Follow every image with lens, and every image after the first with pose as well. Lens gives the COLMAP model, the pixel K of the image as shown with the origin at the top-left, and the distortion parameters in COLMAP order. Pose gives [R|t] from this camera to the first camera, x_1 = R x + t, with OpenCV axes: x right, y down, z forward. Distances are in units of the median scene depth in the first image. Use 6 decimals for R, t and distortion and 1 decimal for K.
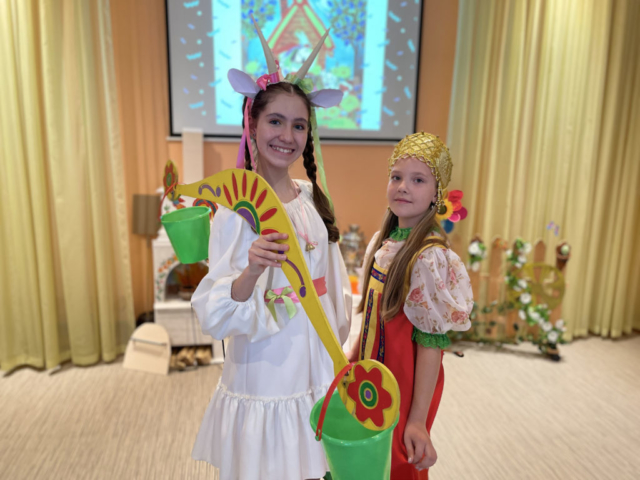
lens RADIAL K [[483.8, 0, 322.5], [0, 483.8, 237.5], [0, 0, 1]] dist [0.067639, -0.104506]
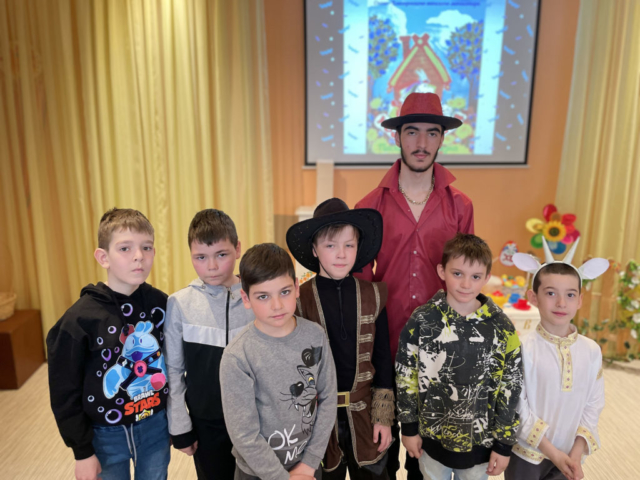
lens RADIAL K [[483.8, 0, 322.5], [0, 483.8, 237.5], [0, 0, 1]] dist [0.067639, -0.104506]
pose [[0.984619, 0.016158, -0.173964, -0.066331], [-0.015431, 0.999866, 0.005530, -0.042108], [0.174030, -0.002761, 0.984736, -0.139021]]
